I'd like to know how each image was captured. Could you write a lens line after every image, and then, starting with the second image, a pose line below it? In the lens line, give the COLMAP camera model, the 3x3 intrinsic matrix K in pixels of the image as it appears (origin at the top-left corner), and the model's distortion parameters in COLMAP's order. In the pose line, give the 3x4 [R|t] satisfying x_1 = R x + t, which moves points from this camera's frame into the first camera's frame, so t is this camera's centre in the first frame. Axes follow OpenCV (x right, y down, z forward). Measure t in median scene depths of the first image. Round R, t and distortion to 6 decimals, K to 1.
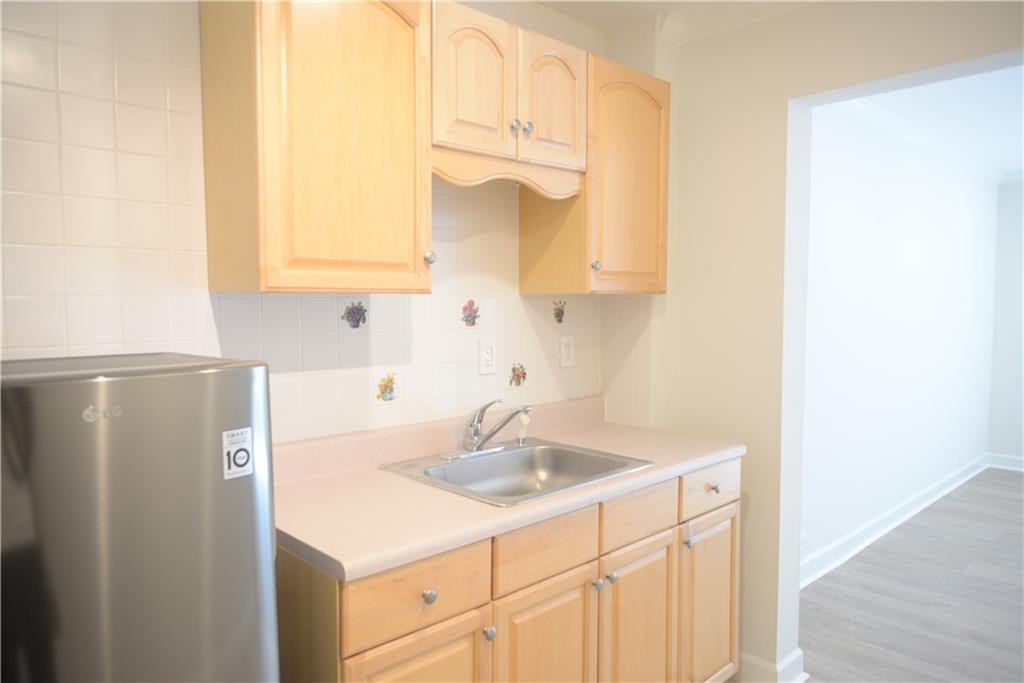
lens RADIAL K [[686.6, 0, 511.7], [0, 686.6, 337.7], [0, 0, 1]] dist [0.003630, -0.005108]
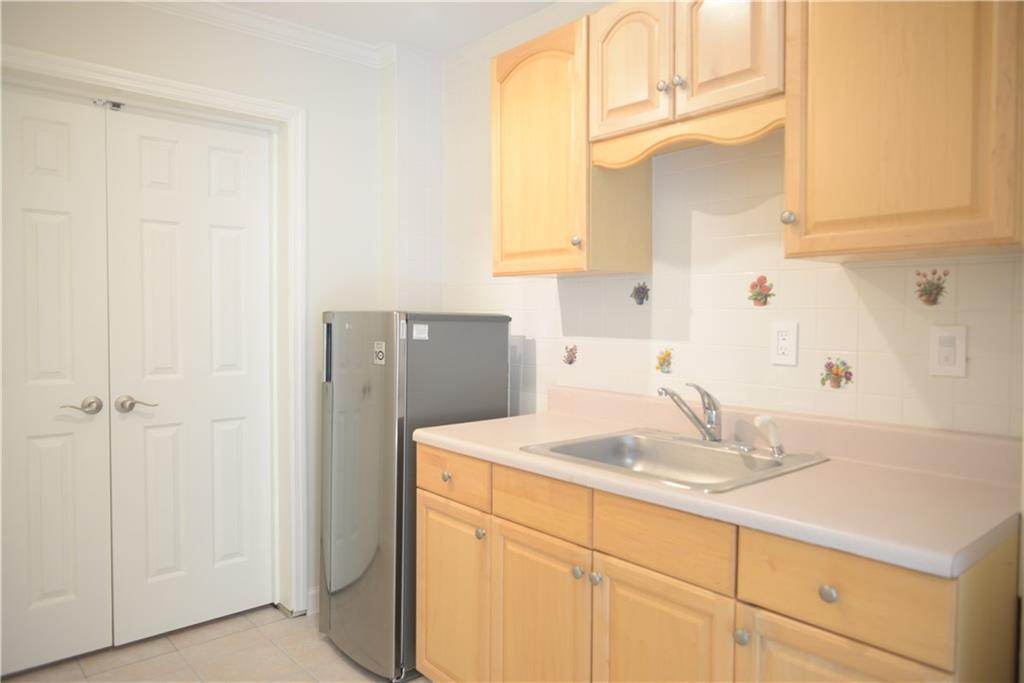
lens RADIAL K [[686.6, 0, 510.4], [0, 686.6, 340.9], [0, 0, 1]] dist [0.003630, -0.005108]
pose [[-0.046438, 0.041463, -0.998060, 0.890831], [-0.058292, 0.997323, 0.044145, 0.007708], [0.997219, 0.060229, -0.043897, 0.789593]]
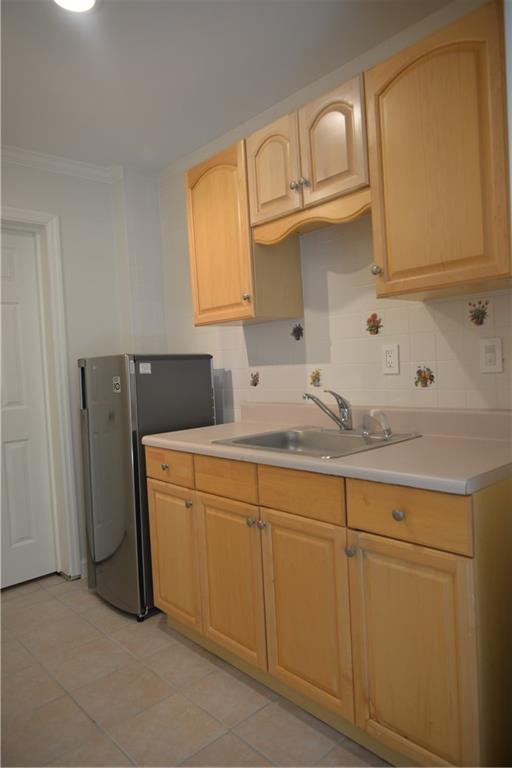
lens RADIAL K [[514.9, 0, 257.2], [0, 514.9, 385.1], [0, 0, 1]] dist [0.003630, -0.005108]
pose [[-0.022439, 0.045167, -0.998727, 0.959990], [-0.002534, 0.998973, 0.045235, 0.035829], [0.999745, 0.003546, -0.022301, 0.878835]]
